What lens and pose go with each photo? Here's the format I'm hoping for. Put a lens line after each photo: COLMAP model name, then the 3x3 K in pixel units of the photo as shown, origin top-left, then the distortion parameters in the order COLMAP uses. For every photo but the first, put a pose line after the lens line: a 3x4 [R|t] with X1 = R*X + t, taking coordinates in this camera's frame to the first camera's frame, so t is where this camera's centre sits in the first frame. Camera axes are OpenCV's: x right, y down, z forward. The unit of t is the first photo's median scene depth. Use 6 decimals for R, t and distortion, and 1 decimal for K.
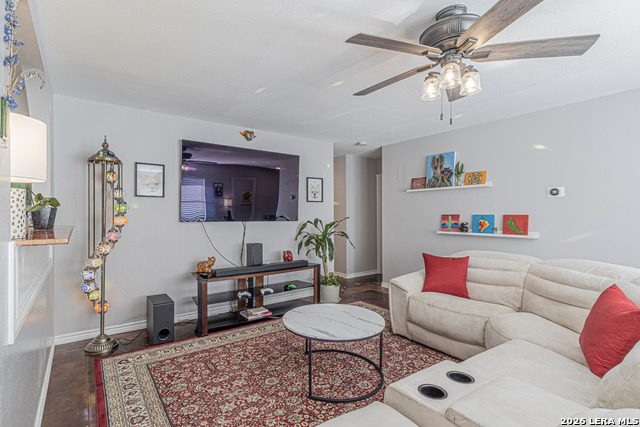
lens RADIAL K [[299.0, 0, 289.4], [0, 299.0, 220.4], [0, 0, 1]] dist [0.003731, 0.002434]
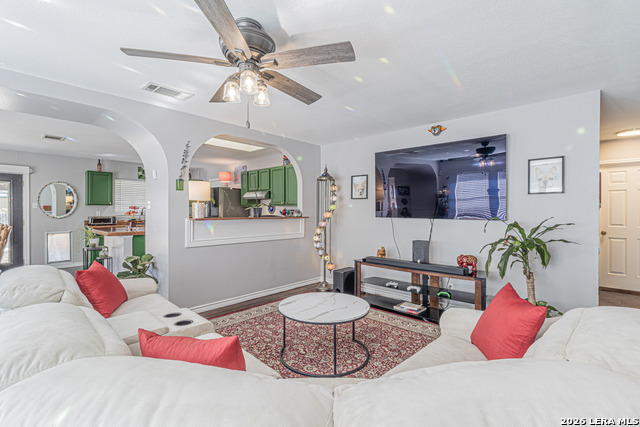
lens RADIAL K [[299.0, 0, 323.9], [0, 299.0, 211.5], [0, 0, 1]] dist [0.003731, 0.002434]
pose [[0.231538, 0.003184, -0.972821, 0.777856], [-0.025628, 0.999668, -0.002828, -0.009202], [0.972488, 0.025587, 0.231543, 0.461325]]
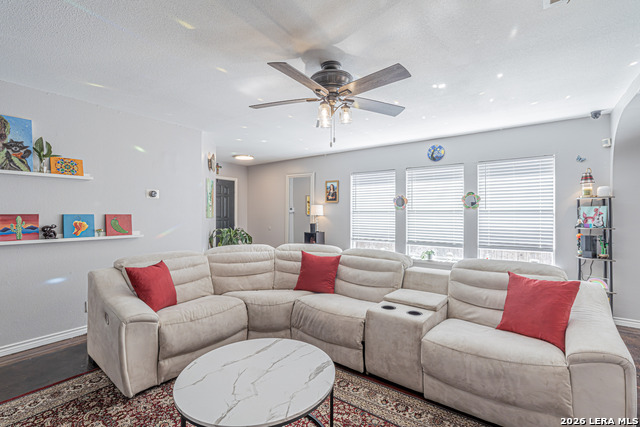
lens RADIAL K [[299.0, 0, 325.9], [0, 299.0, 211.8], [0, 0, 1]] dist [0.003731, 0.002434]
pose [[-0.350550, 0.007211, 0.936516, -0.336026], [0.021453, 0.999770, 0.000332, -0.012039], [-0.936298, 0.020207, -0.350624, 0.684307]]
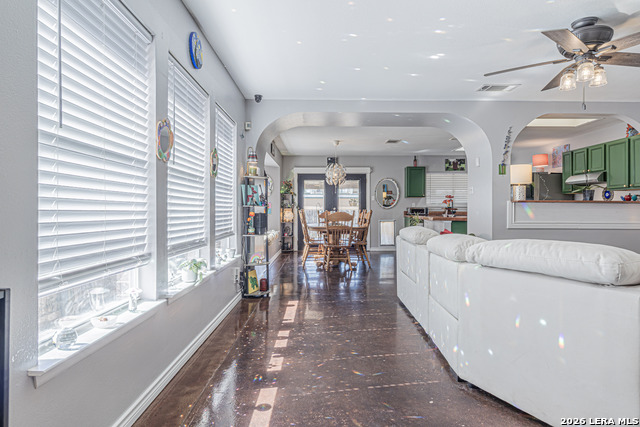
lens RADIAL K [[379.4, 0, 322.5], [0, 379.4, 210.9], [0, 0, 1]] dist [0.009087, -0.005383]
pose [[-0.549010, 0.000583, -0.835816, 1.158629], [-0.021434, 0.999661, 0.014776, 0.049424], [0.835541, 0.026027, -0.548811, 0.436750]]
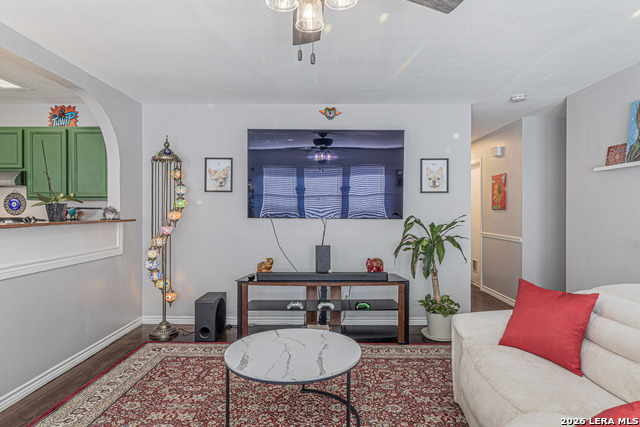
lens RADIAL K [[379.4, 0, 325.0], [0, 379.4, 209.3], [0, 0, 1]] dist [0.009087, -0.005383]
pose [[0.823807, 0.002491, -0.566865, 0.472467], [-0.015719, 0.999706, -0.018451, -0.003091], [0.566653, 0.024111, 0.823604, 0.158418]]
